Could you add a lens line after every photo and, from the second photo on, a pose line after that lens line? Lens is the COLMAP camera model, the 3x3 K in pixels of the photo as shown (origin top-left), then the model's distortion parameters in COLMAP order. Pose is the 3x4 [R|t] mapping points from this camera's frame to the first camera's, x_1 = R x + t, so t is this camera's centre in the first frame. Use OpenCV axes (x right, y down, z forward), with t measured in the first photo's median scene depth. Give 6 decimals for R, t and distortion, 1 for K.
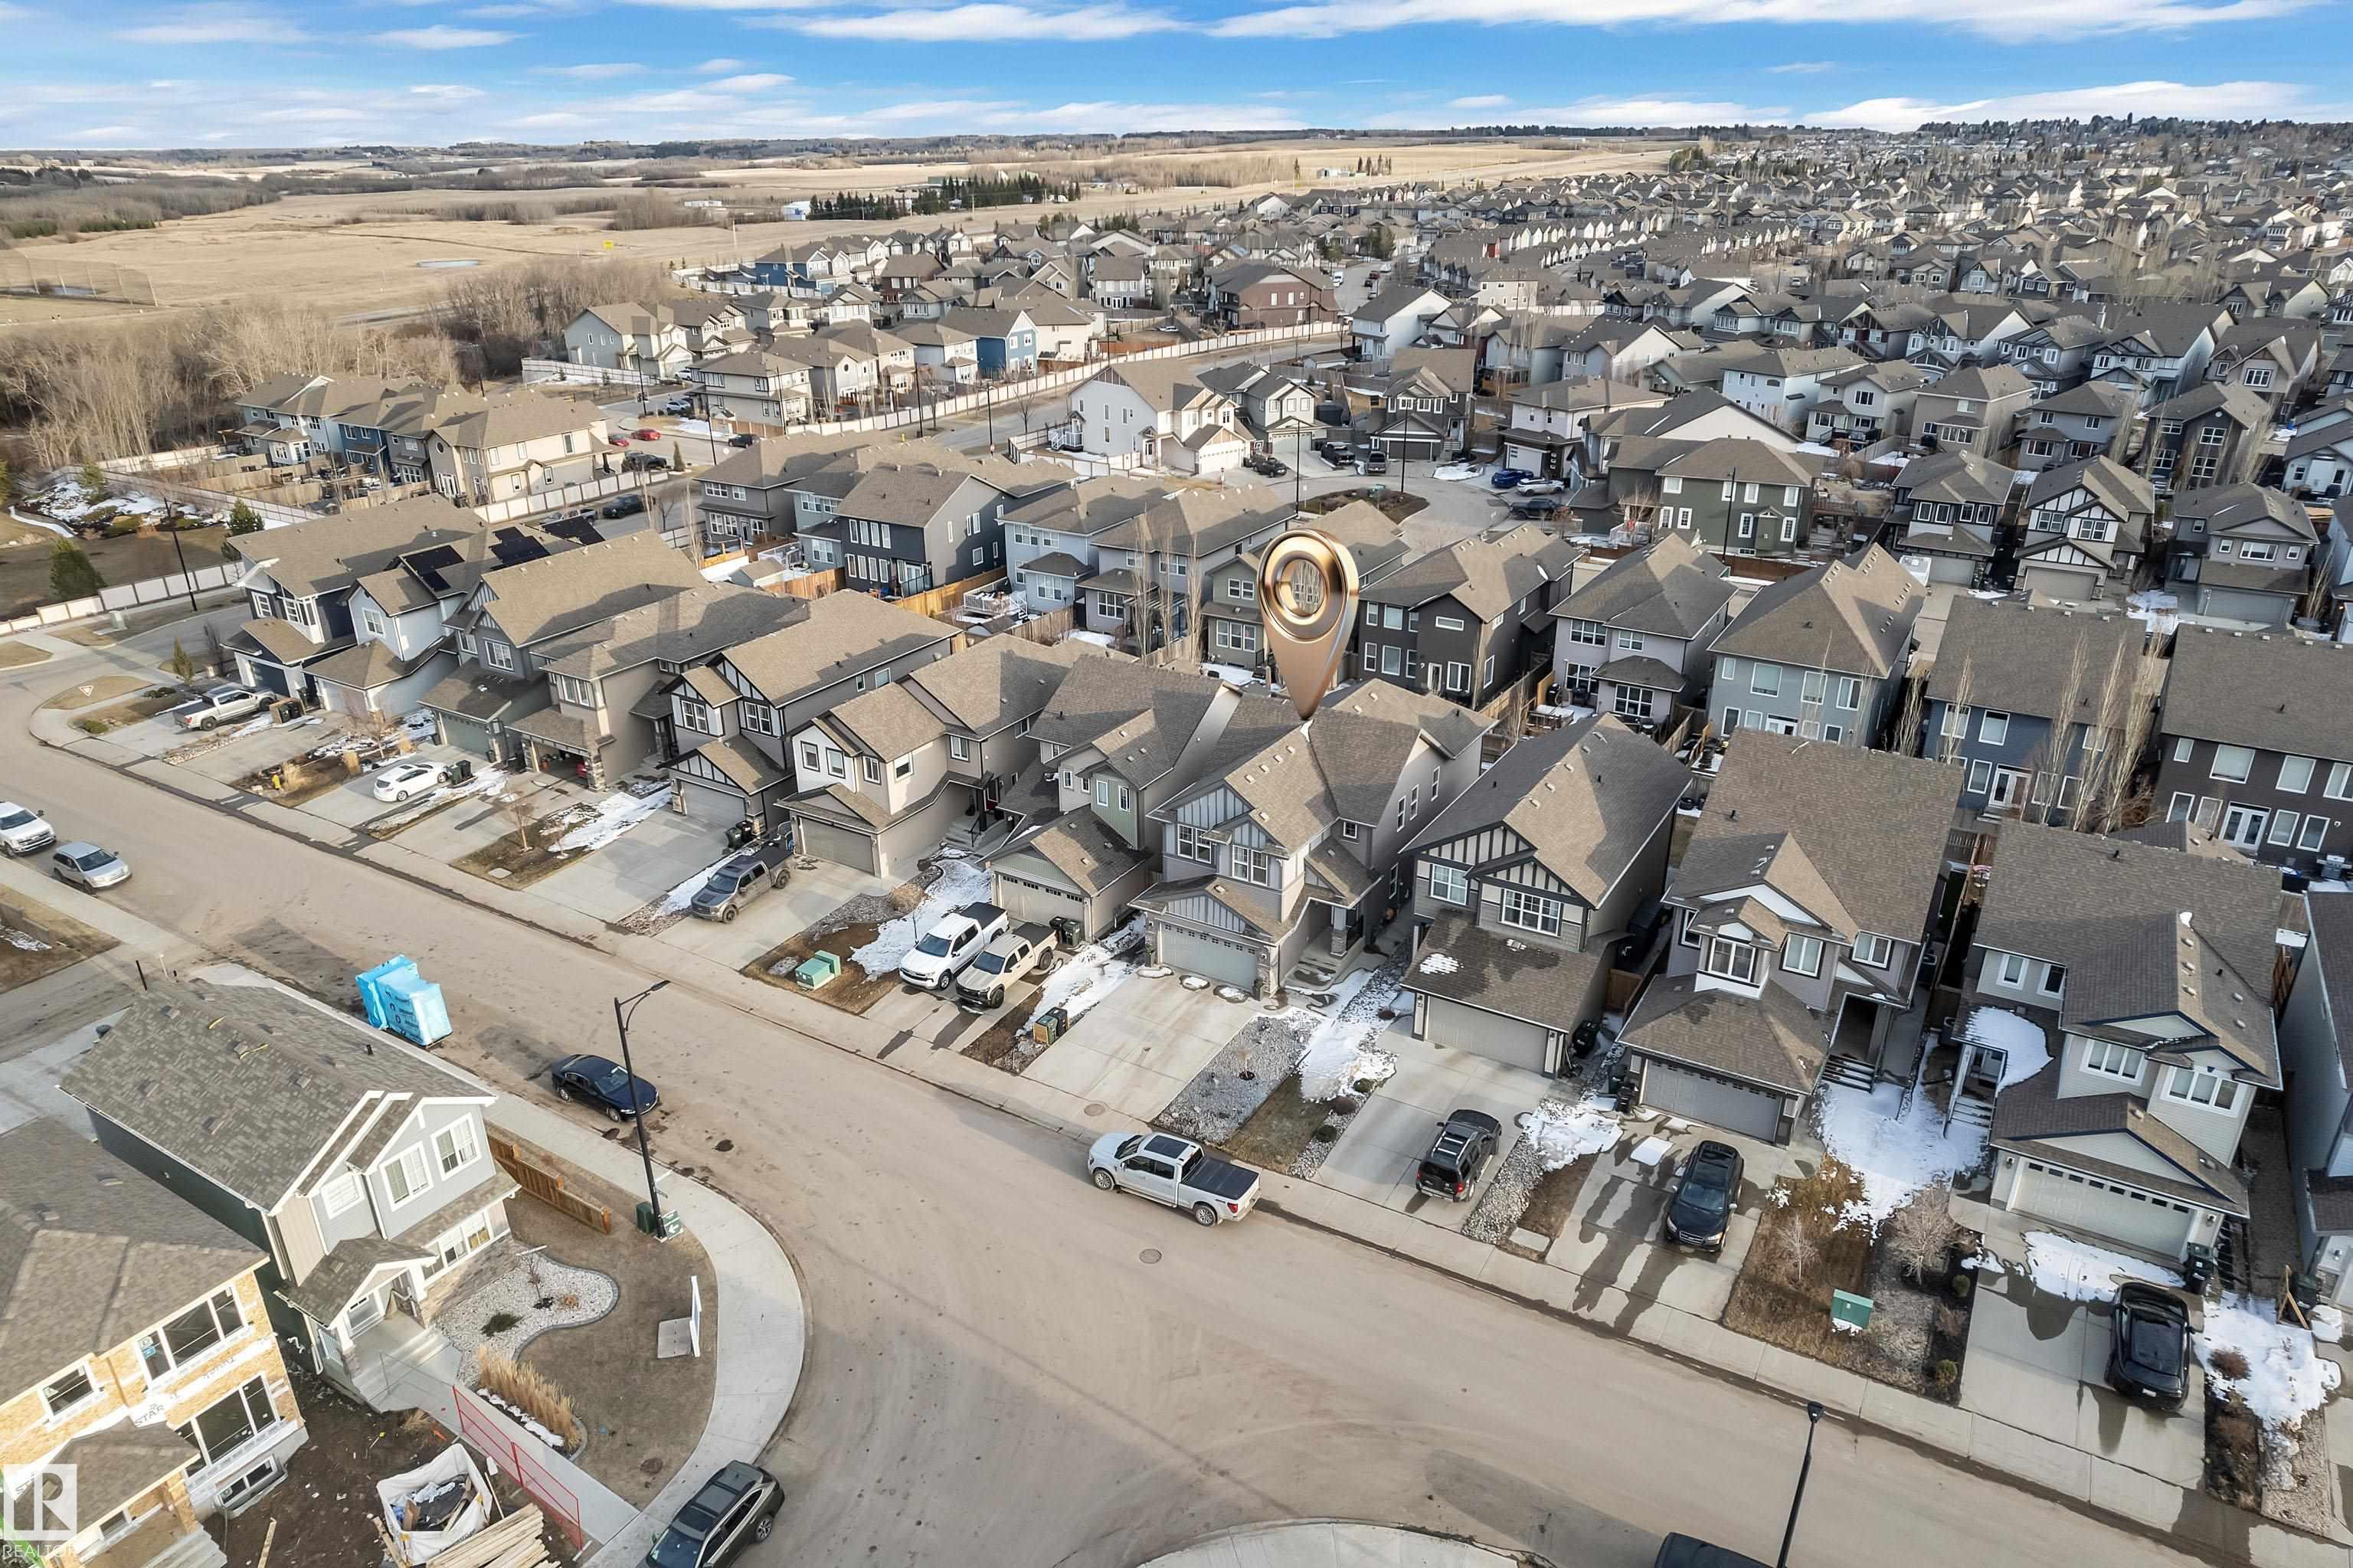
lens RADIAL K [[1519.7, 0, 1176.5], [0, 1519.7, 784.0], [0, 0, 1]] dist [-0.052760, 0.048483]
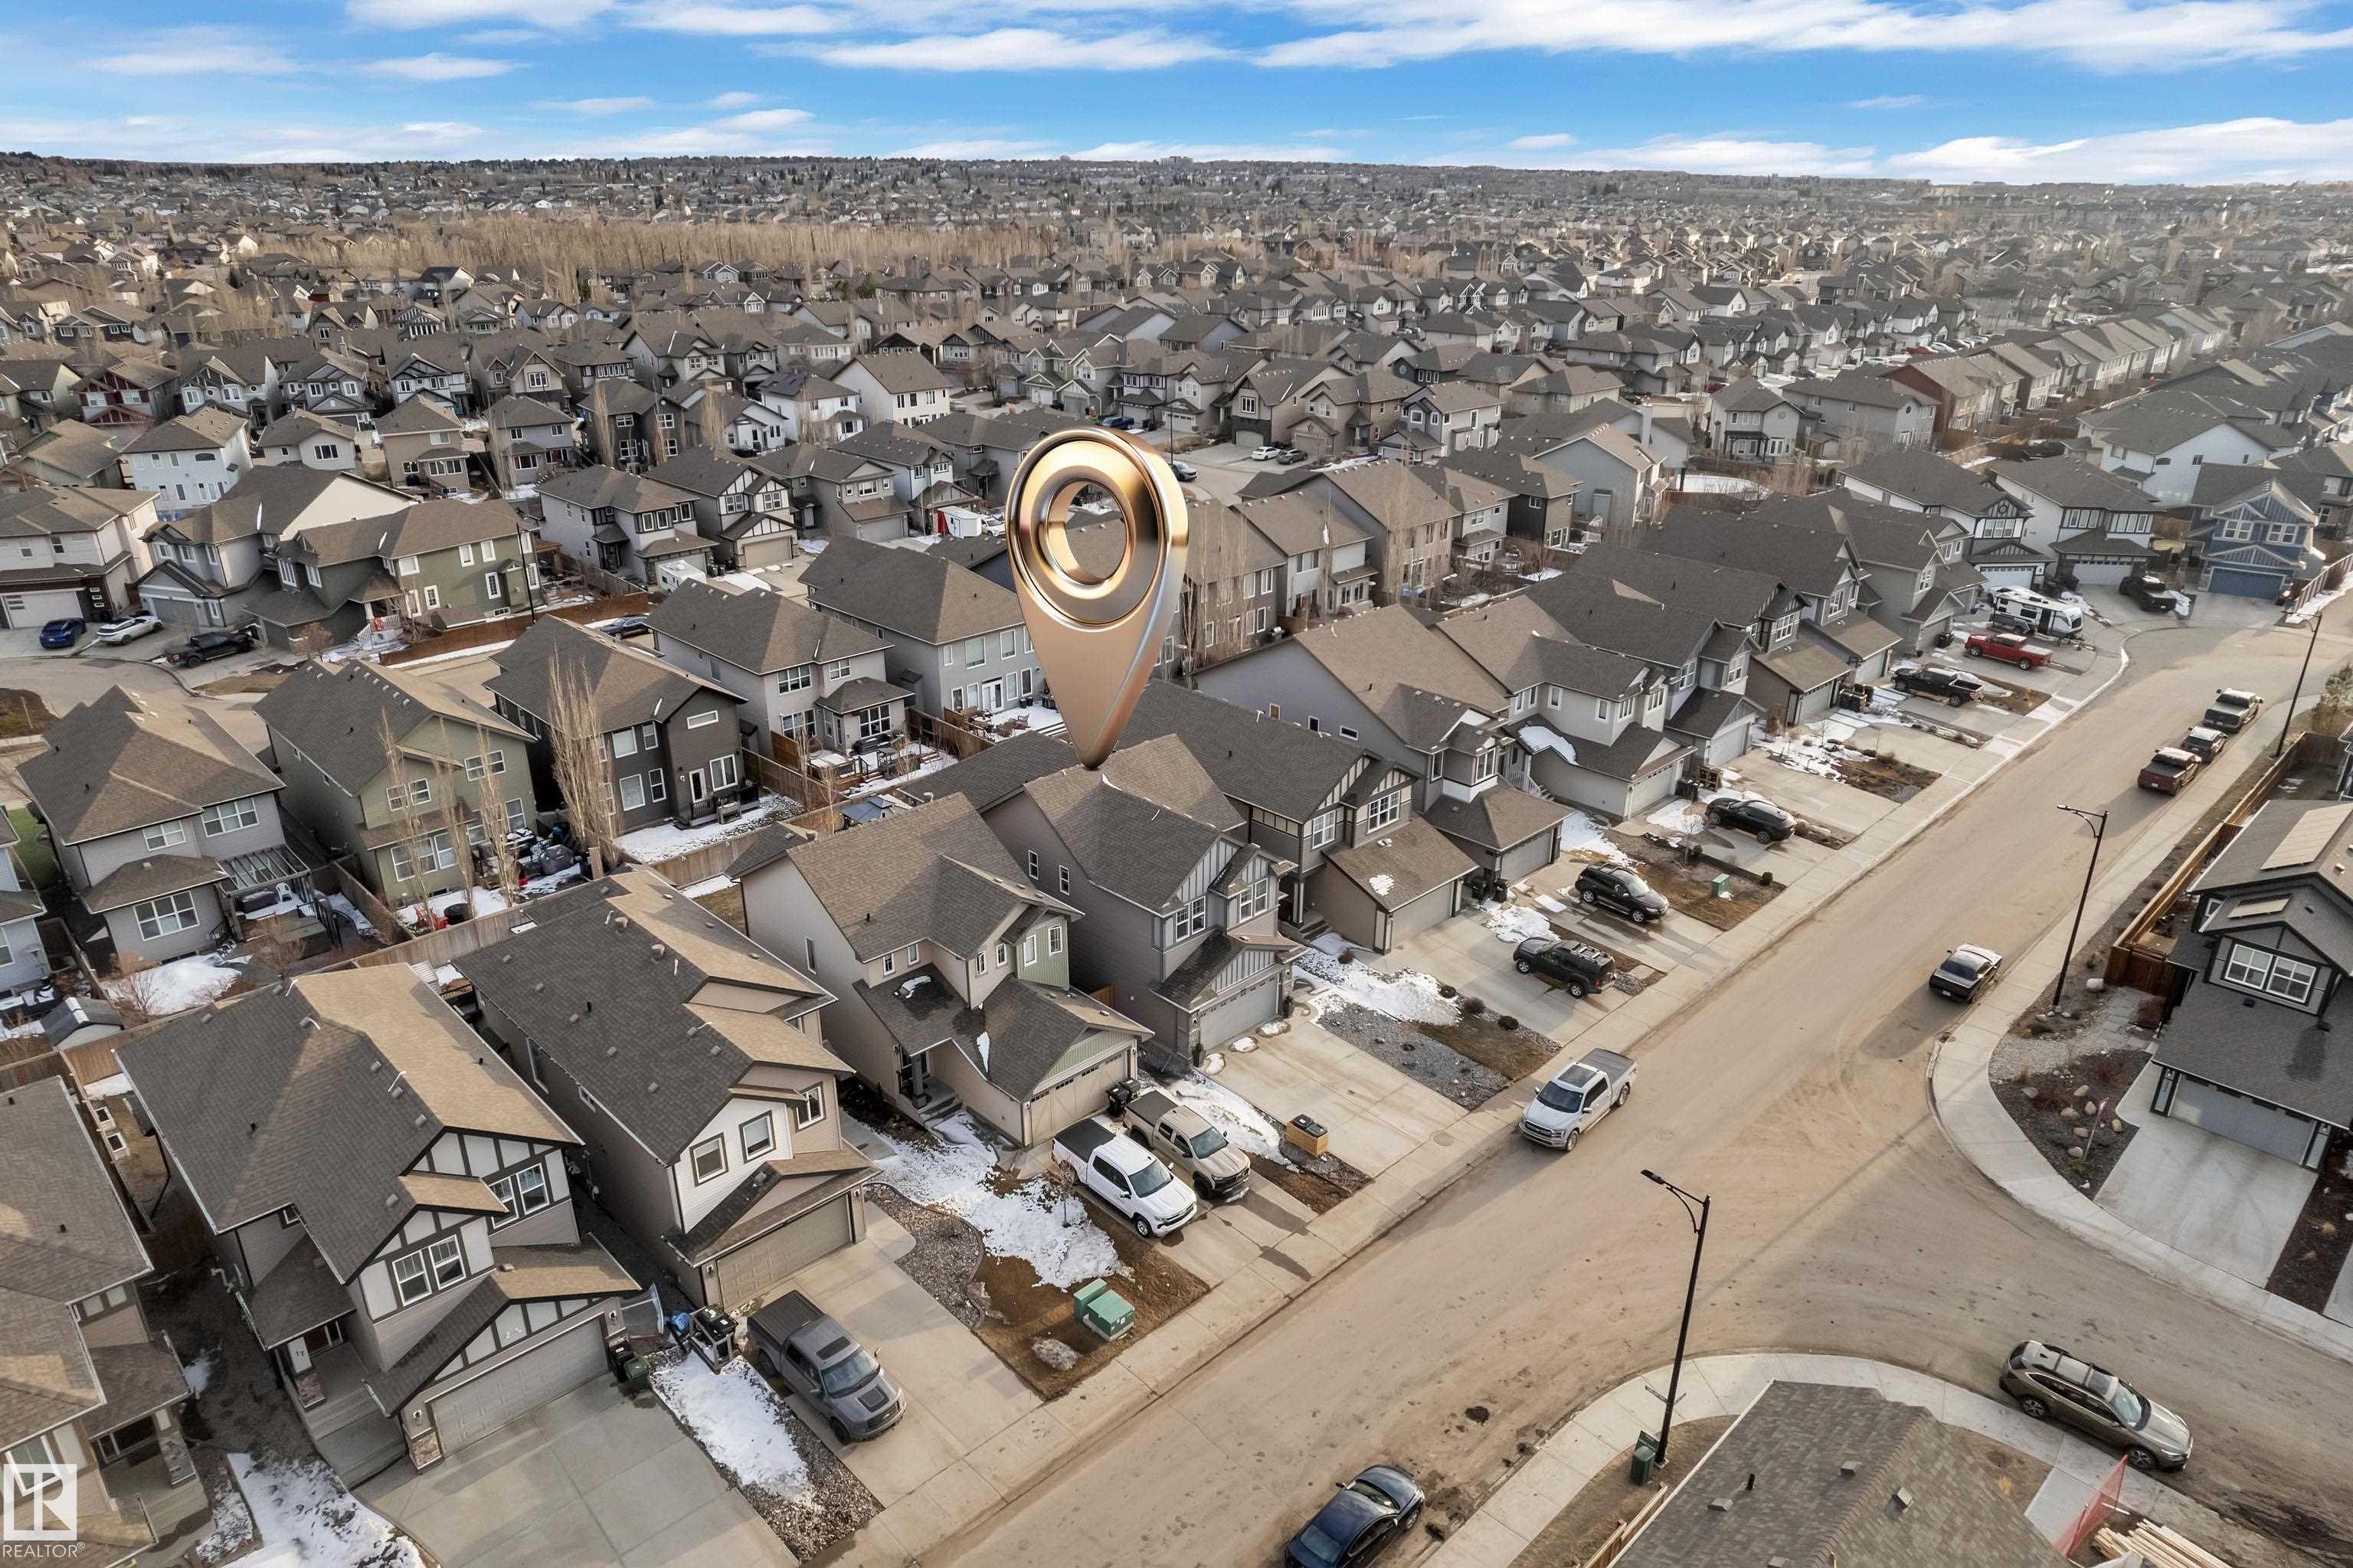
lens RADIAL K [[1545.5, 0, 1177.0], [0, 1545.5, 683.9], [0, 0, 1]] dist [-0.063941, 0.050887]
pose [[0.254425, -0.309782, 0.916135, -0.840219], [0.384897, 0.901485, 0.197937, -0.291677], [-0.887199, 0.302258, 0.348595, 0.642895]]
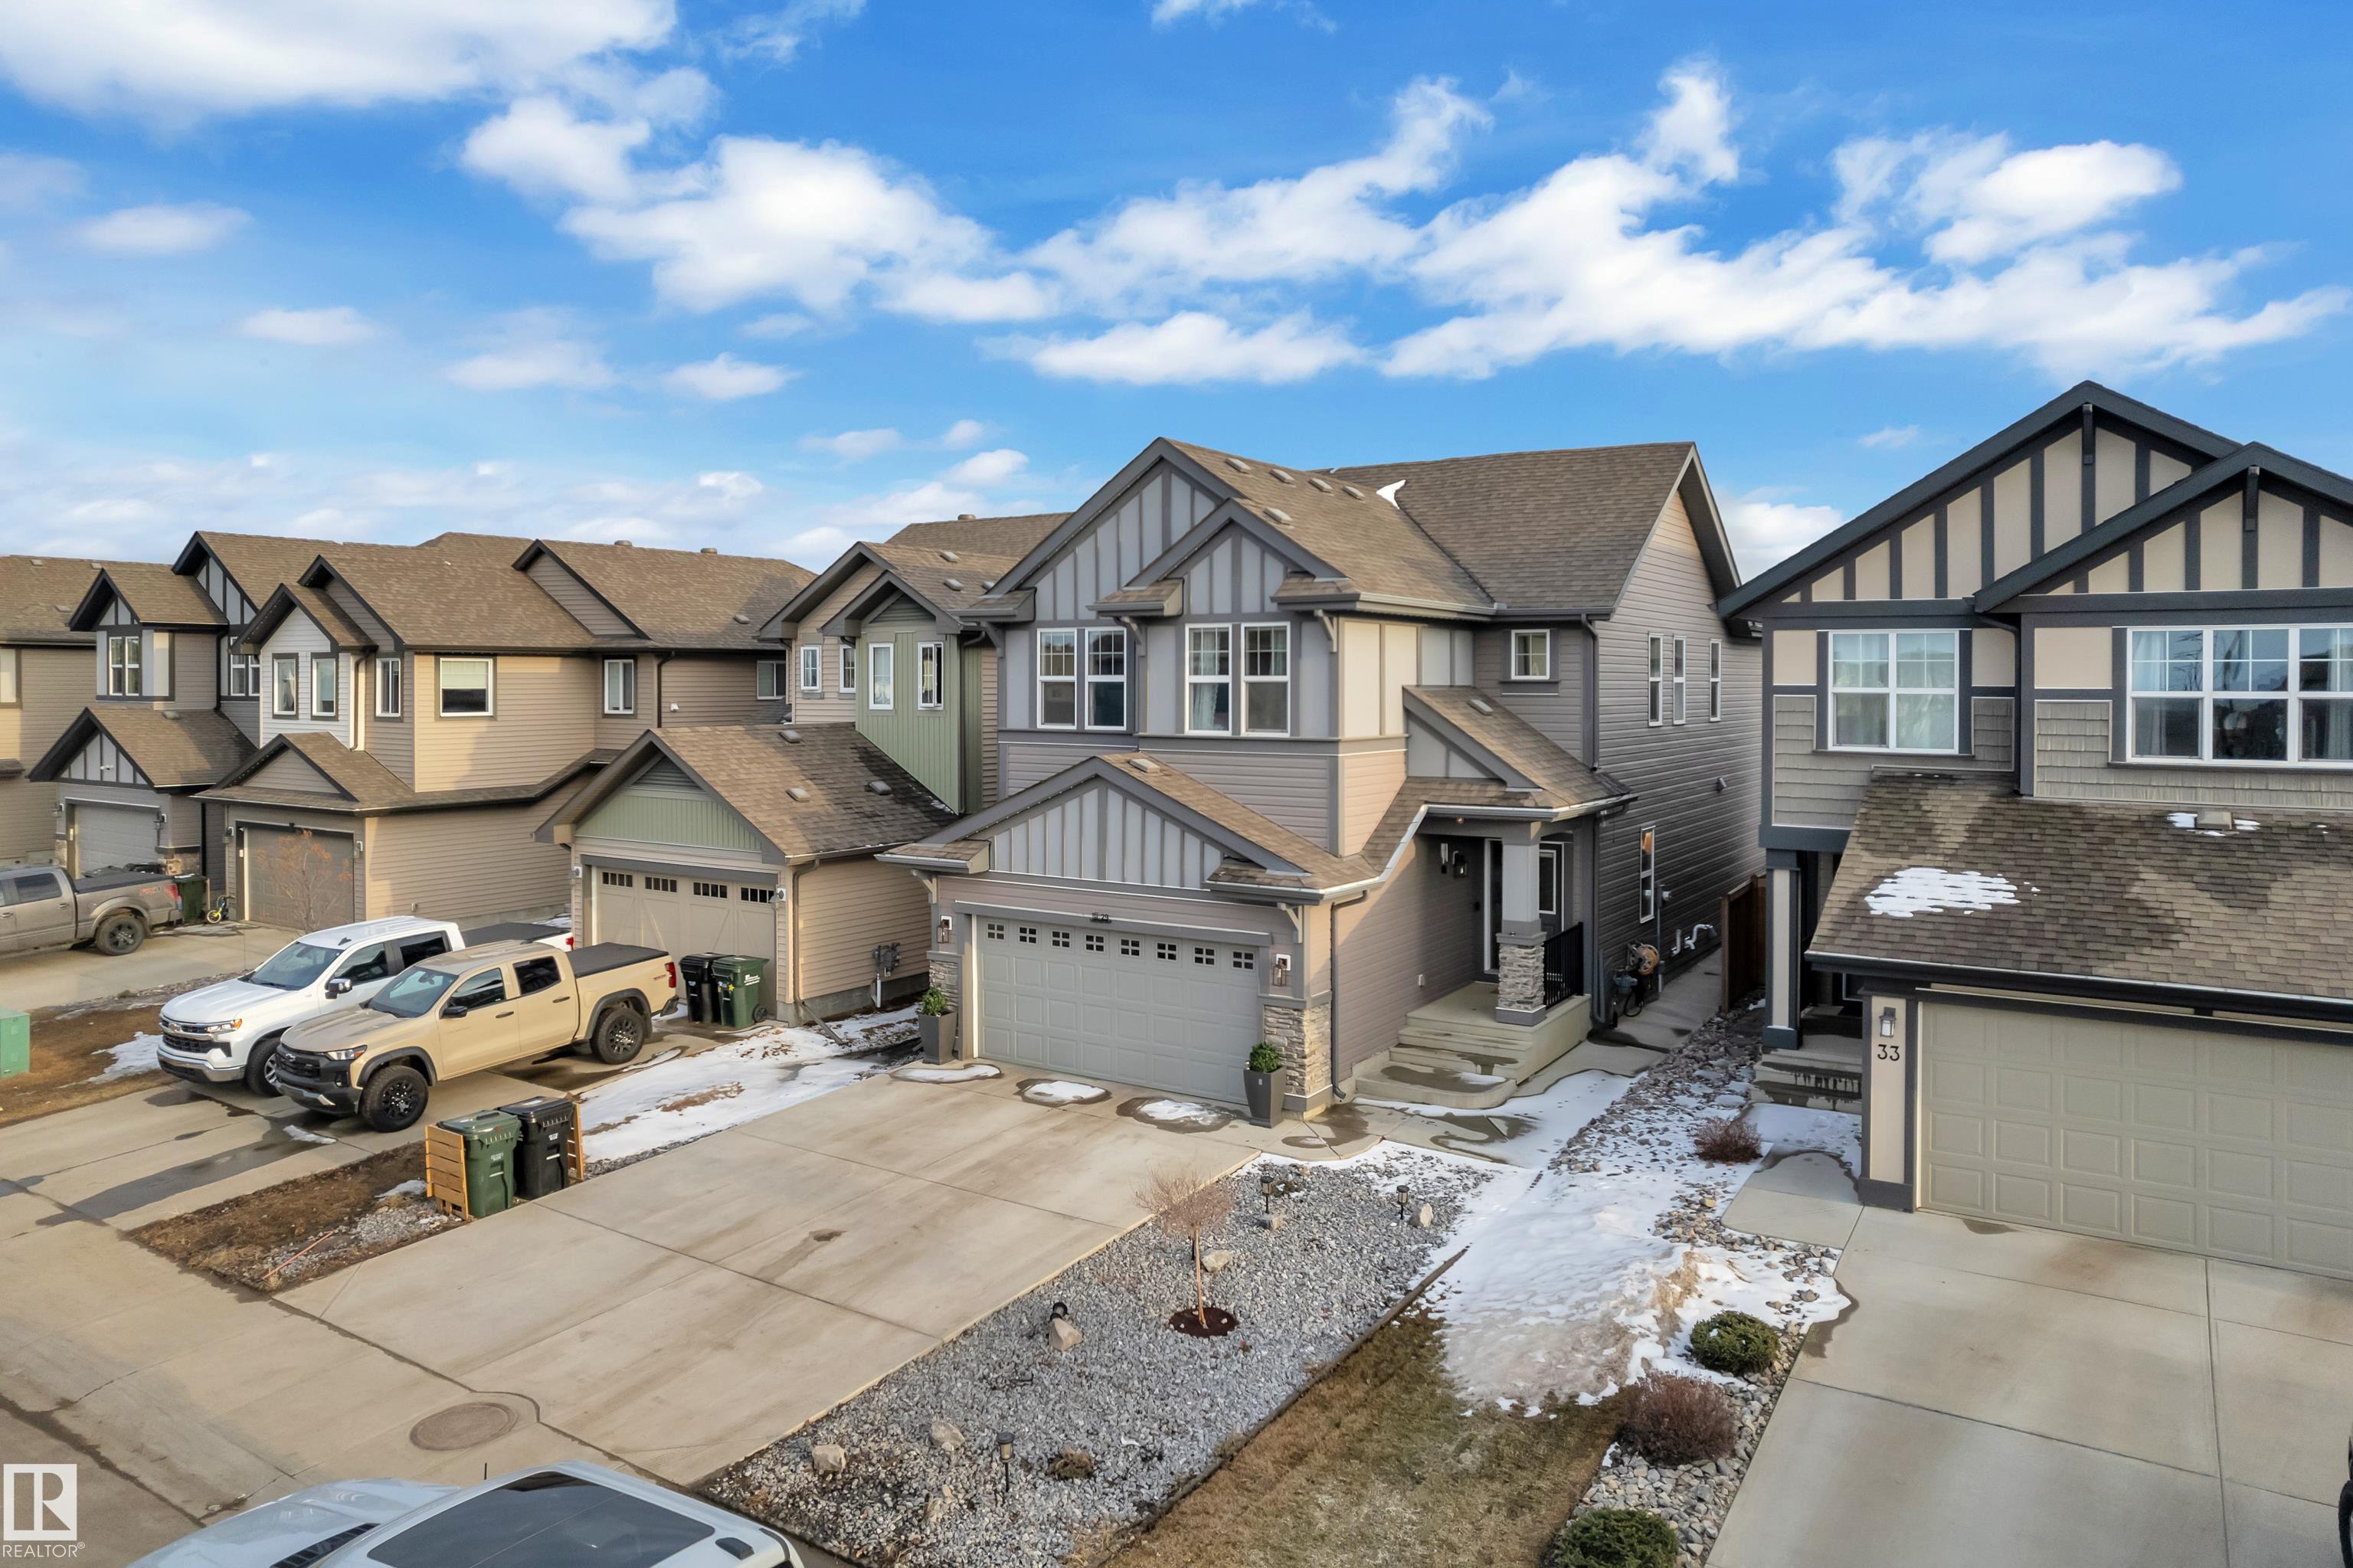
lens RADIAL K [[1545.5, 0, 1177.0], [0, 1545.5, 683.9], [0, 0, 1]] dist [-0.063941, 0.050887]
pose [[0.999435, 0.005484, -0.033166, 0.046071], [-0.018111, 0.919018, -0.393799, 0.181544], [0.028321, 0.394178, 0.918598, 0.693591]]
